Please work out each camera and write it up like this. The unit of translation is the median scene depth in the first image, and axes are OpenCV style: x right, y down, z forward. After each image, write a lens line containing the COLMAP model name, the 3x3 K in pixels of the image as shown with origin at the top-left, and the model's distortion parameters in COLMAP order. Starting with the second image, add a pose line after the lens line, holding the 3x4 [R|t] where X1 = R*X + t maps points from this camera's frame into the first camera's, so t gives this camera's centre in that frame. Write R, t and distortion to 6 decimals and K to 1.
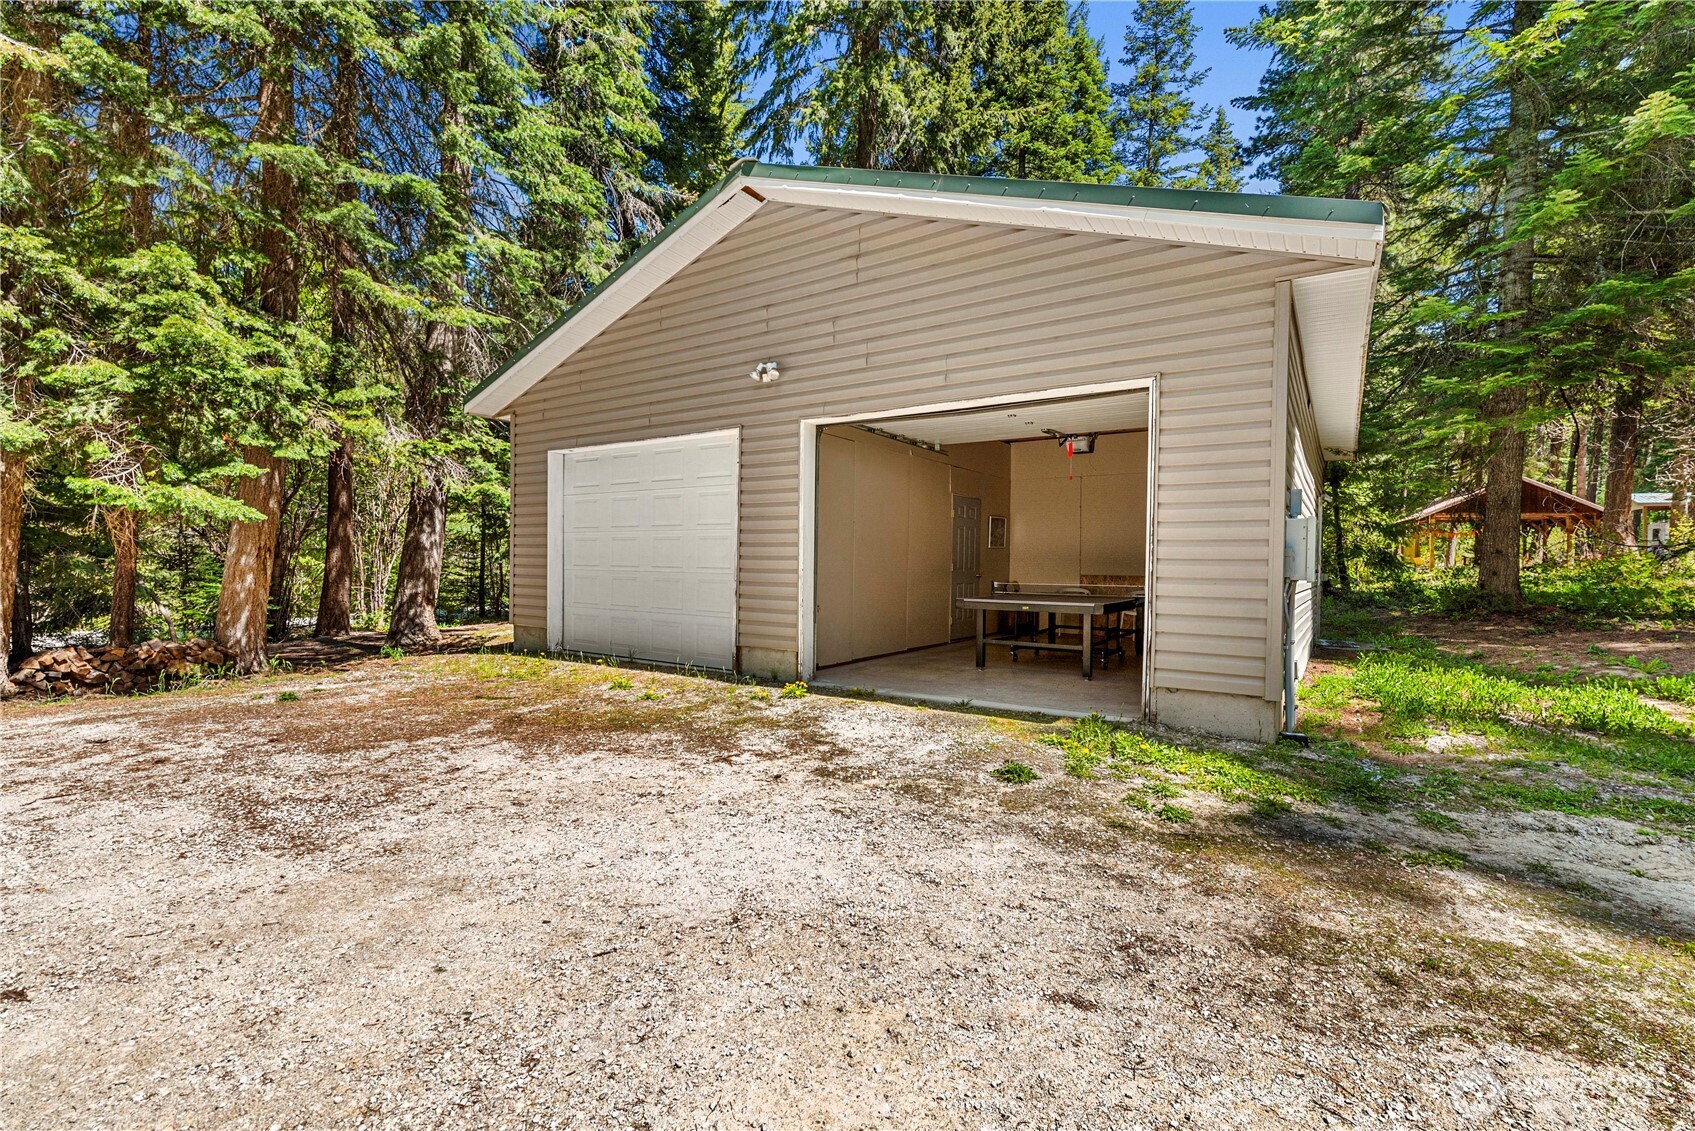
lens RADIAL K [[739.4, 0, 853.8], [0, 739.4, 567.9], [0, 0, 1]] dist [0.002880, -0.000909]
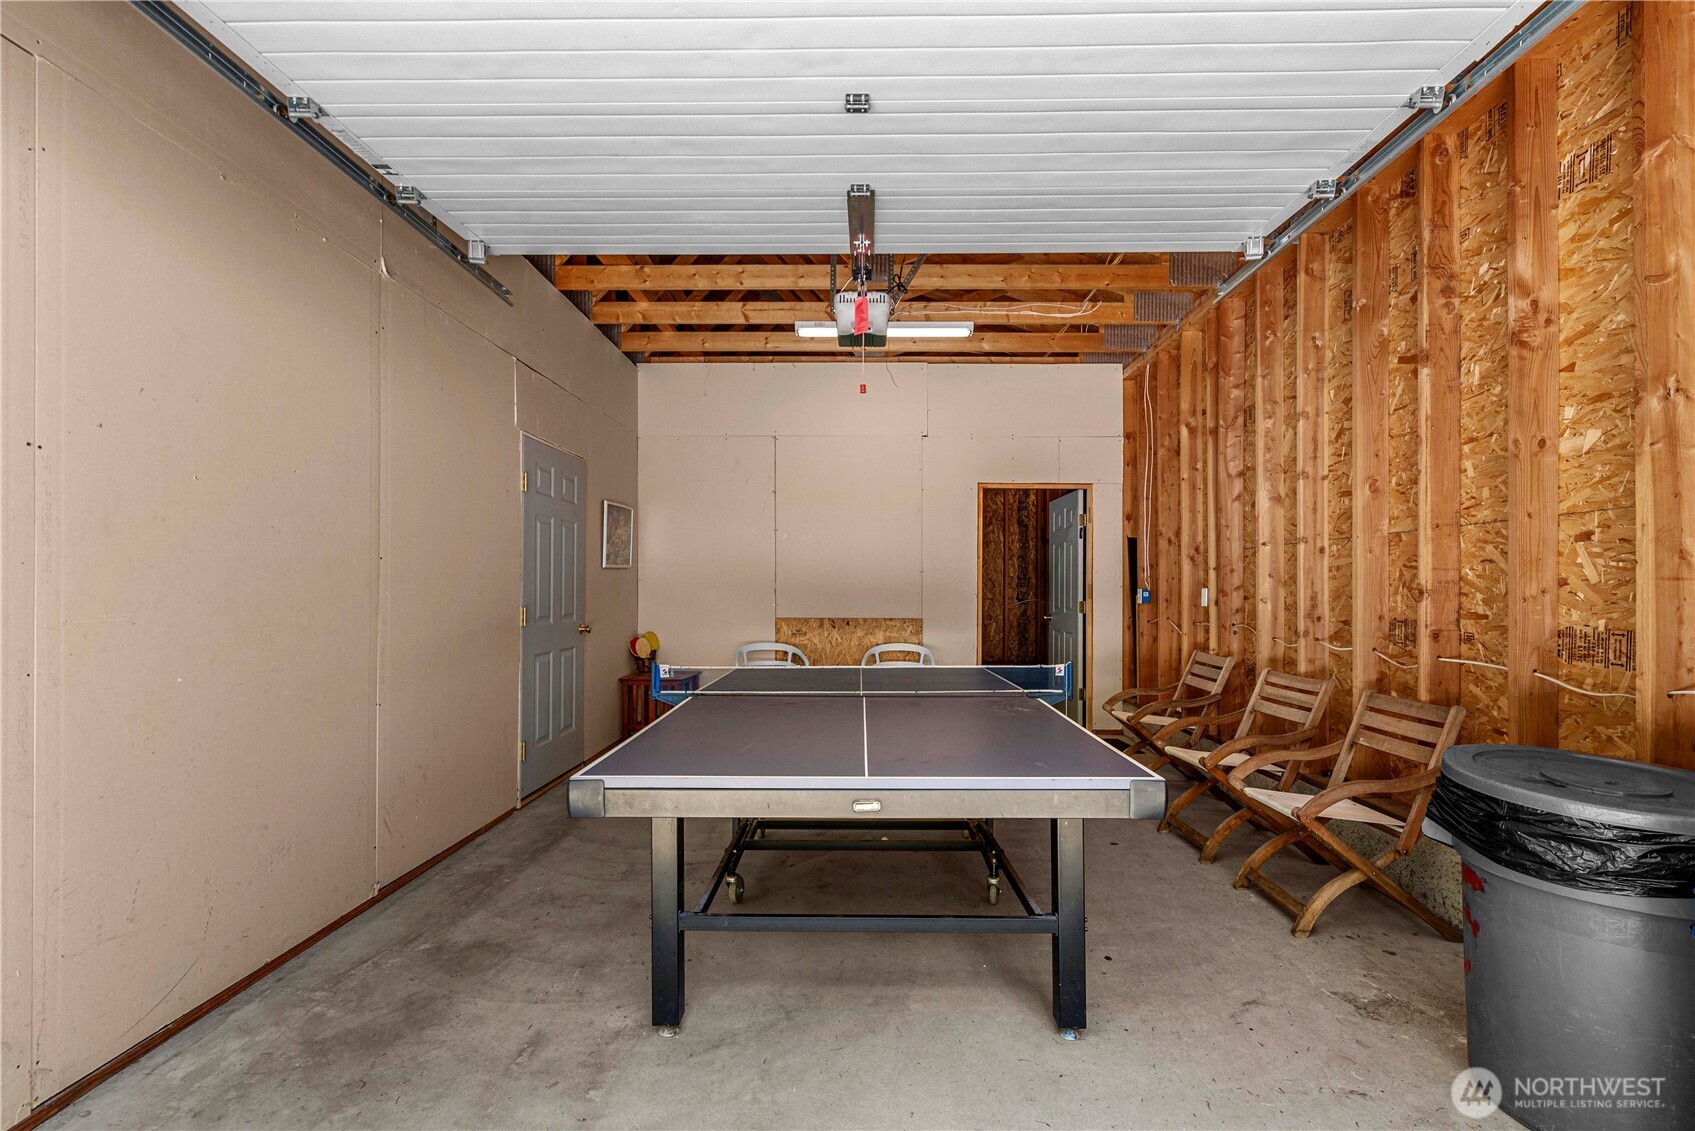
lens RADIAL K [[778.8, 0, 849.0], [0, 778.8, 575.0], [0, 0, 1]] dist [0.000069, 0.000008]
pose [[0.851398, -0.008418, 0.524452, 0.054721], [0.013149, 0.999900, -0.005297, -0.016080], [-0.524355, 0.011406, 0.851424, 0.478958]]
